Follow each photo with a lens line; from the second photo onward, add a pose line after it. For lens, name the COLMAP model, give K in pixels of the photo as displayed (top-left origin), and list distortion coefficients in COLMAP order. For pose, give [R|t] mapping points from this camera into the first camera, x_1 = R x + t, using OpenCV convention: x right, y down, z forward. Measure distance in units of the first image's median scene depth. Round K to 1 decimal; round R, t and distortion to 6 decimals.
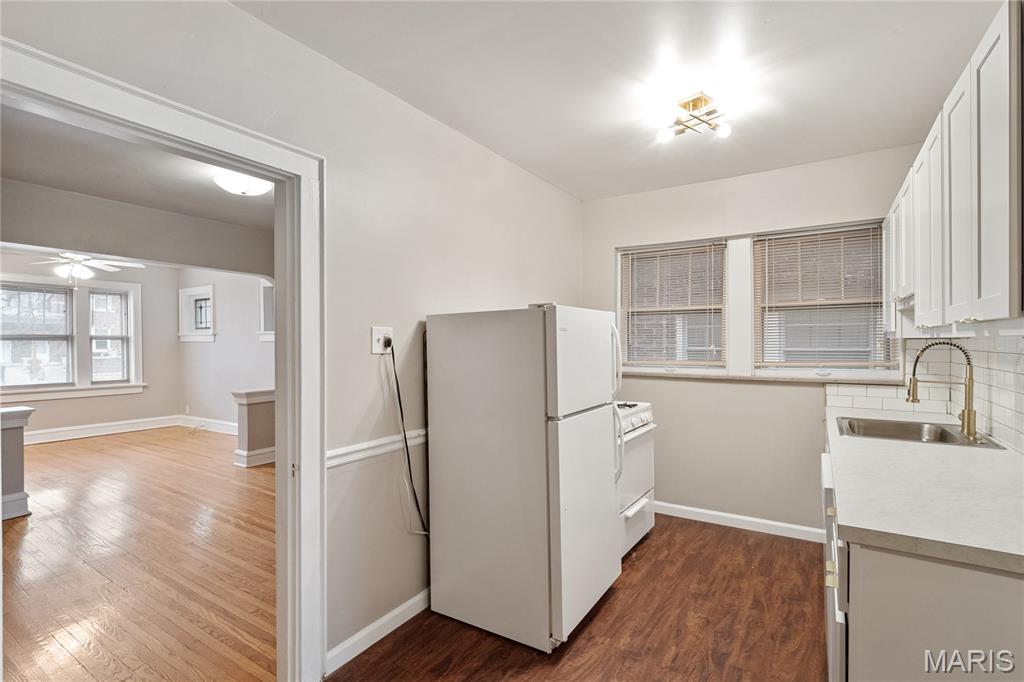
lens RADIAL K [[485.5, 0, 510.6], [0, 485.5, 343.8], [0, 0, 1]] dist [-0.000534, -0.000618]
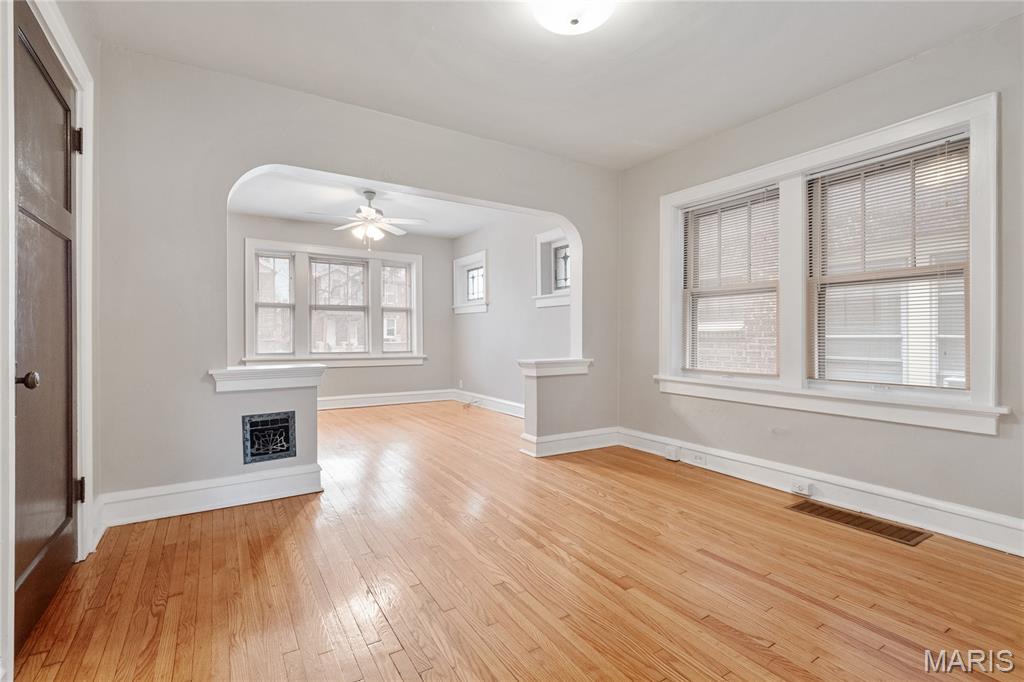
lens RADIAL K [[498.2, 0, 514.9], [0, 498.2, 334.9], [0, 0, 1]] dist [0.003268, 0.000124]
pose [[0.897932, 0.006128, -0.440091, -0.363967], [-0.004473, 0.999978, 0.004798, 0.087867], [0.440111, -0.002340, 0.897941, 0.432229]]
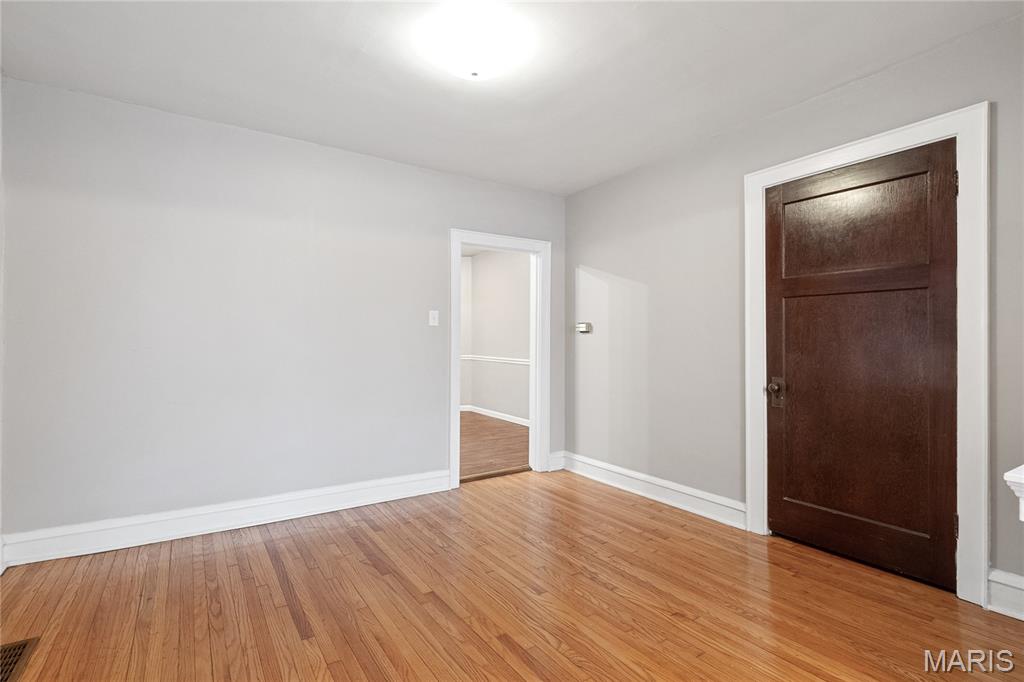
lens RADIAL K [[485.5, 0, 510.6], [0, 485.5, 343.8], [0, 0, 1]] dist [-0.000534, -0.000618]
pose [[-0.906206, -0.001688, 0.422833, -0.897990], [-0.000318, 0.999994, 0.003312, 0.050994], [-0.422837, 0.002867, -0.906201, 1.611790]]
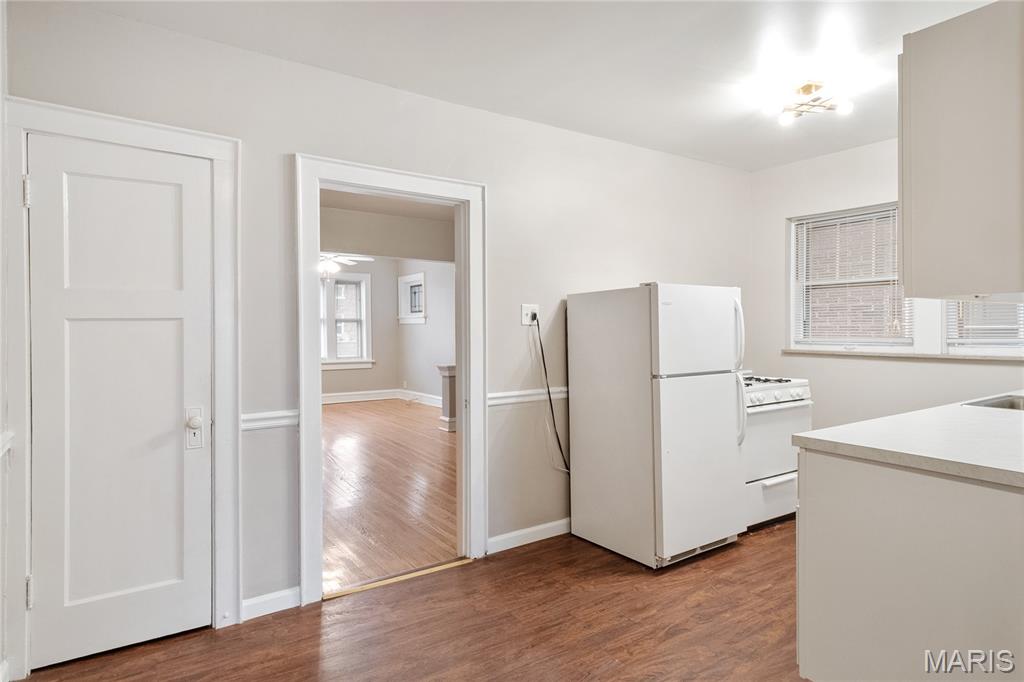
lens RADIAL K [[567.2, 0, 512.4], [0, 567.2, 331.0], [0, 0, 1]] dist [-0.002317, -0.000520]
pose [[0.920799, 0.000003, -0.390036, 0.191585], [0.001608, 0.999991, 0.003802, 0.020433], [0.390033, -0.004128, 0.920792, -0.282111]]
